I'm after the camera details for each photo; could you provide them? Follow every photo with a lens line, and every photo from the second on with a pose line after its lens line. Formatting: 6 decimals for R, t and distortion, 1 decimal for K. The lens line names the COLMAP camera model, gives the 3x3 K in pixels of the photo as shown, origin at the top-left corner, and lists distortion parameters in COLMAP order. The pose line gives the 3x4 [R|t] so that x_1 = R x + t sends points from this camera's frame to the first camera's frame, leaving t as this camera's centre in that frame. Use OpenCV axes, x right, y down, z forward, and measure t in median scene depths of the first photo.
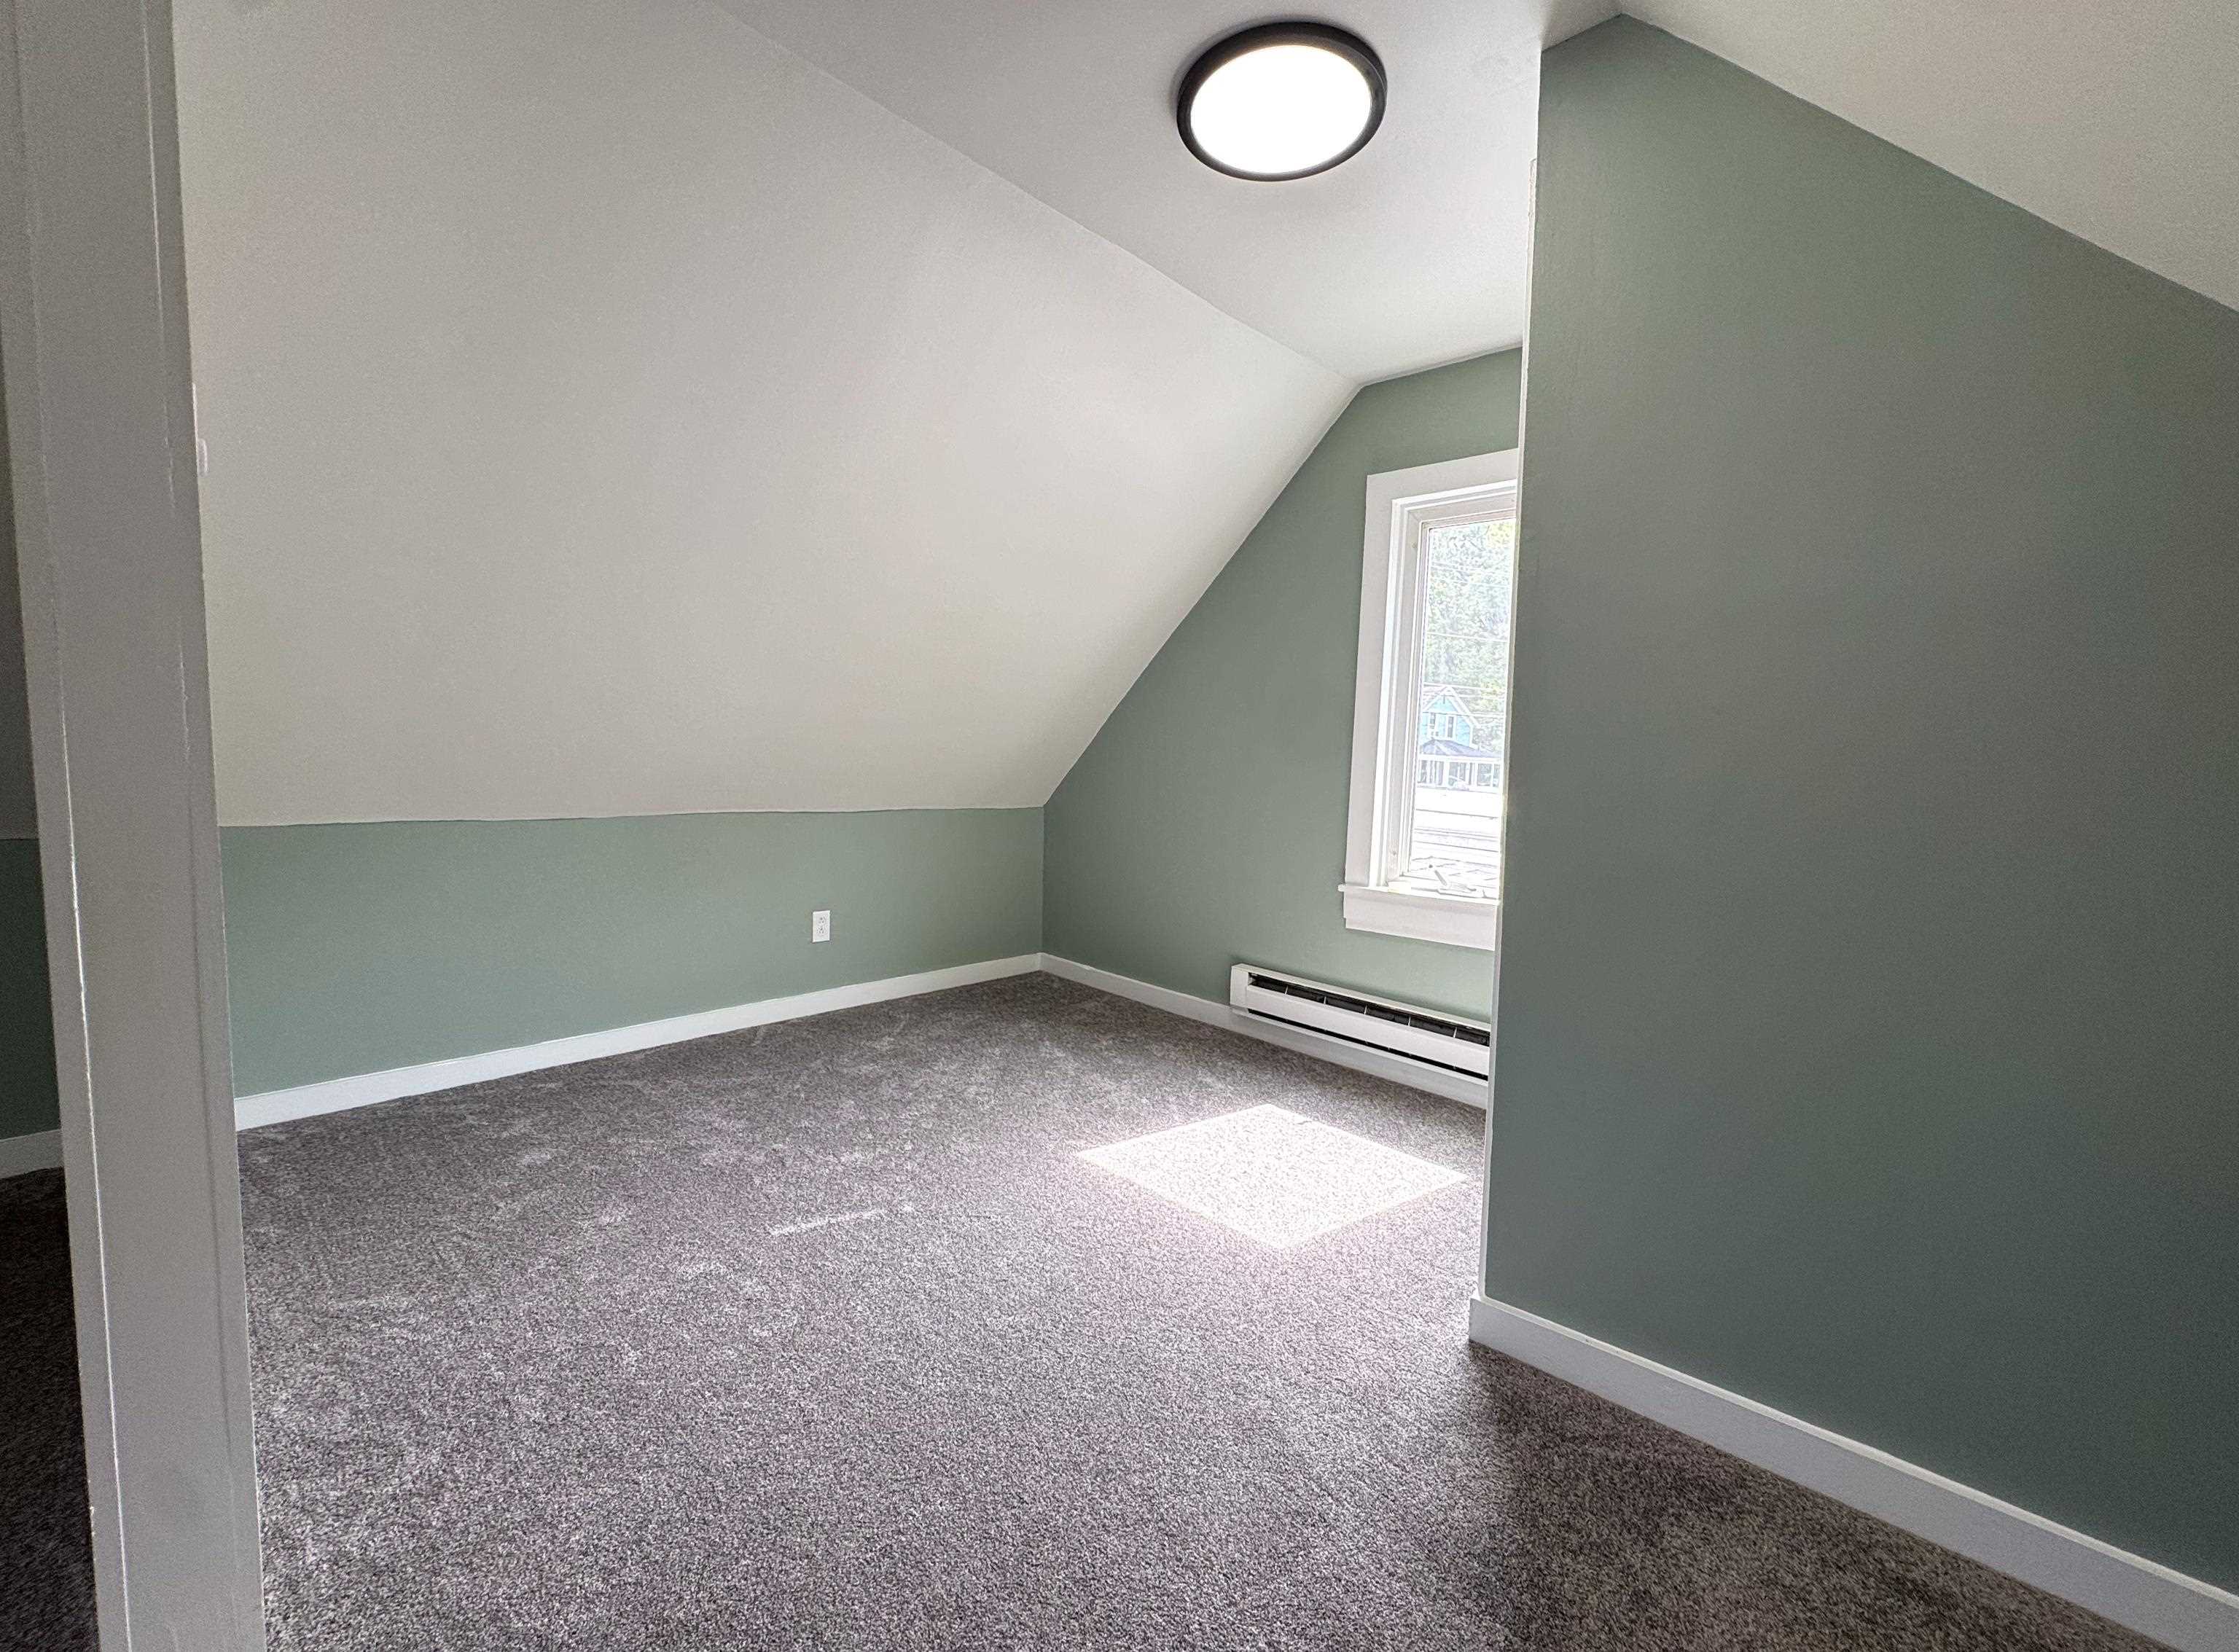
lens RADIAL K [[907.7, 0, 1119.5], [0, 907.7, 826.0], [0, 0, 1]] dist [-0.000326, 0.000213]
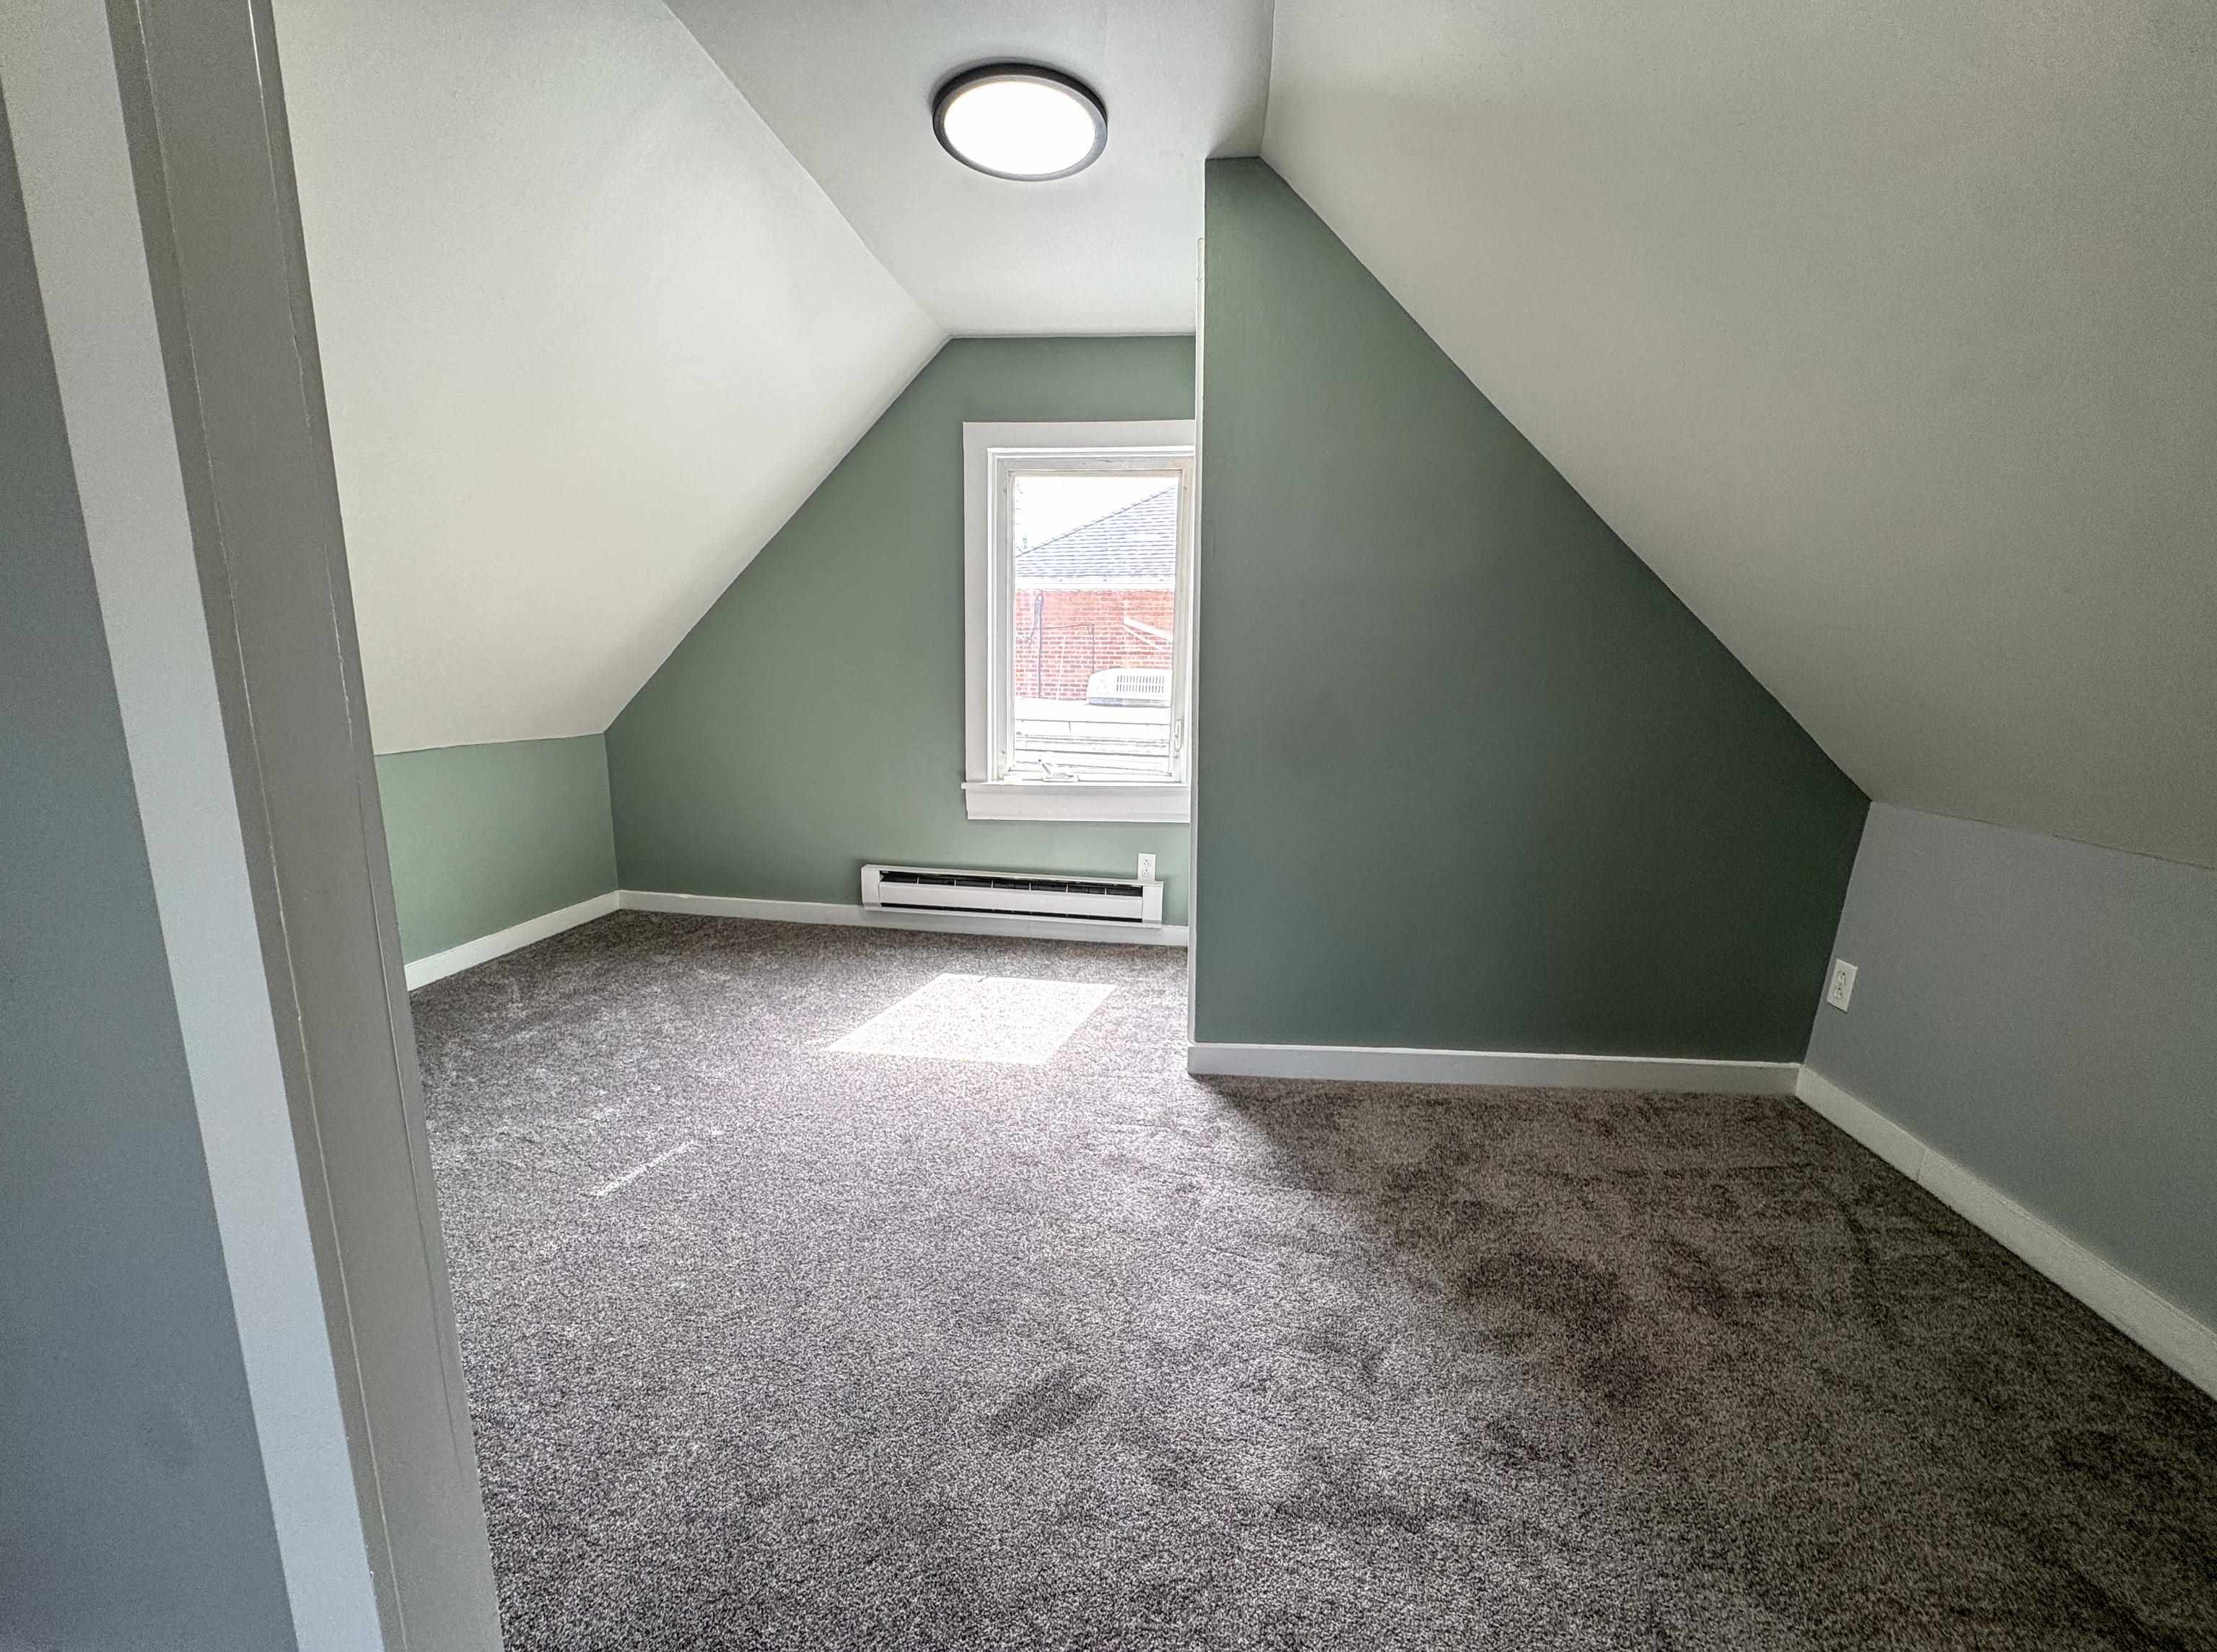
lens RADIAL K [[892.6, 0, 1095.6], [0, 892.6, 826.9], [0, 0, 1]] dist [-0.002151, -0.000126]
pose [[0.801648, -0.124578, 0.584671, -0.308949], [0.060959, 0.989982, 0.127357, -0.015916], [-0.594680, -0.066455, 0.801212, -0.028112]]
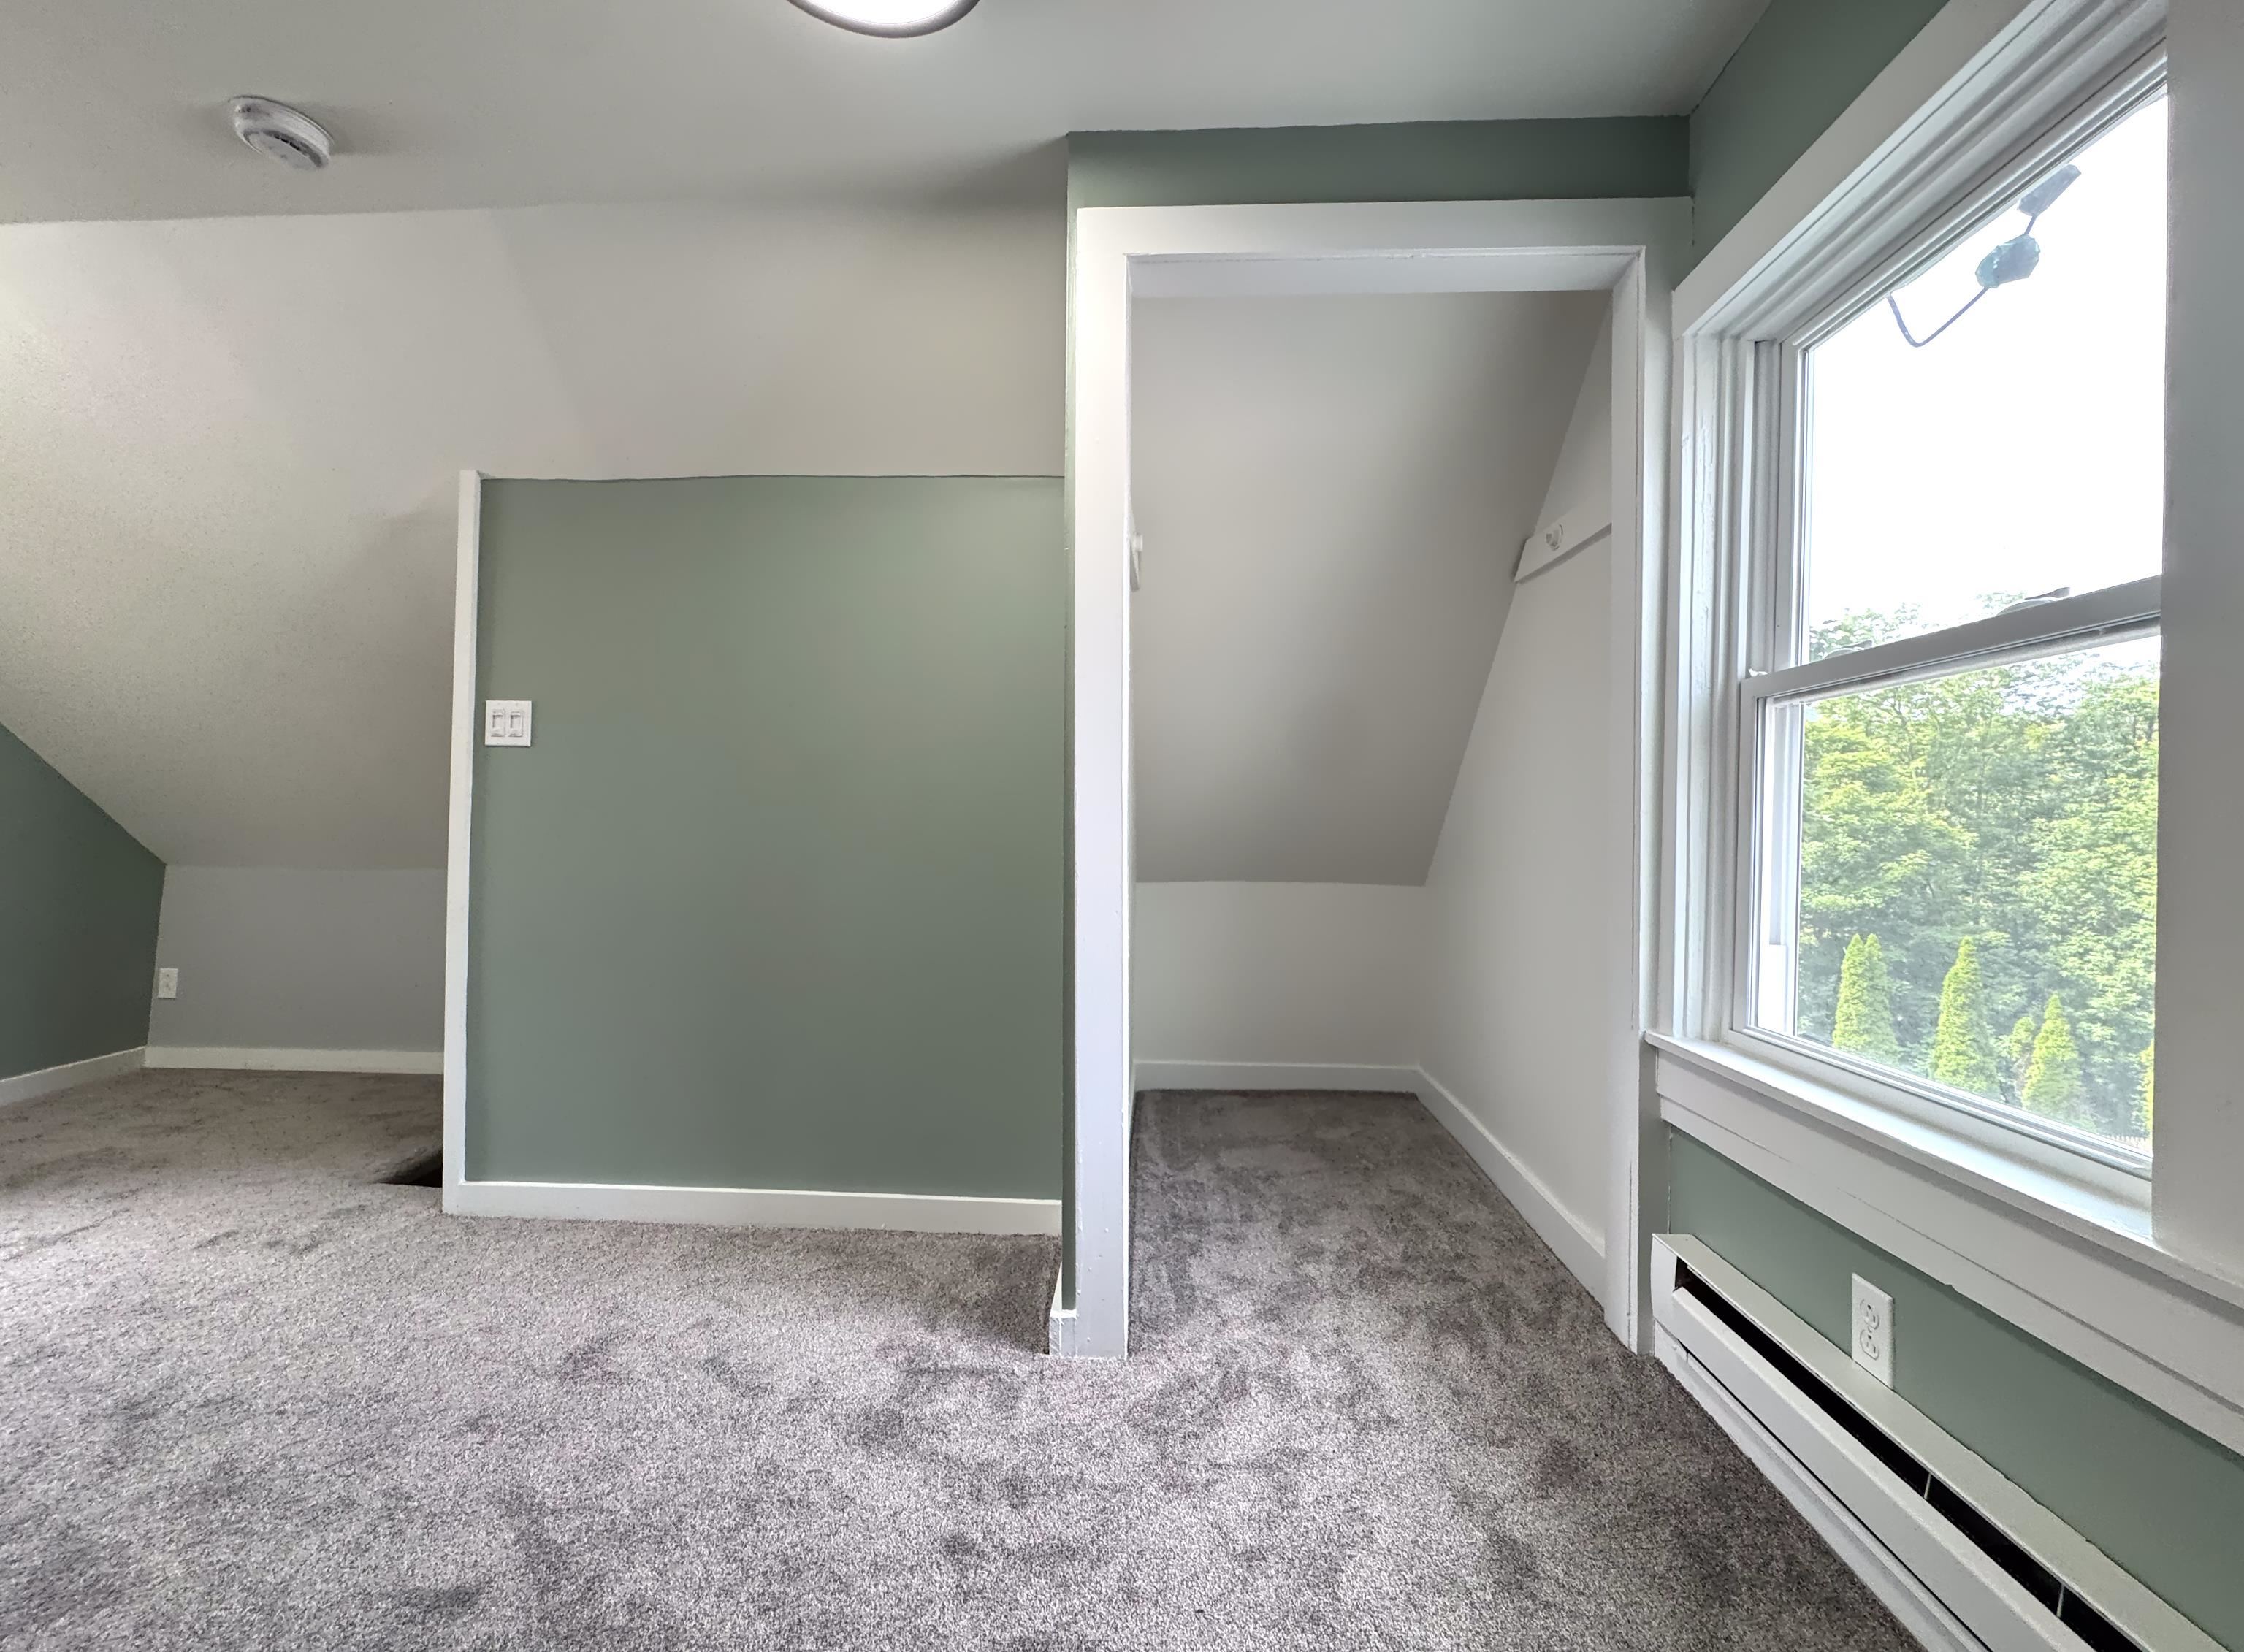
lens RADIAL K [[917.6, 0, 1122.7], [0, 917.6, 831.2], [0, 0, 1]] dist [-0.000722, -0.000079]
pose [[-0.654215, -0.041960, 0.755144, -1.148755], [0.033131, 0.995911, 0.084042, -0.010758], [-0.755583, 0.080000, -0.650150, 0.009591]]
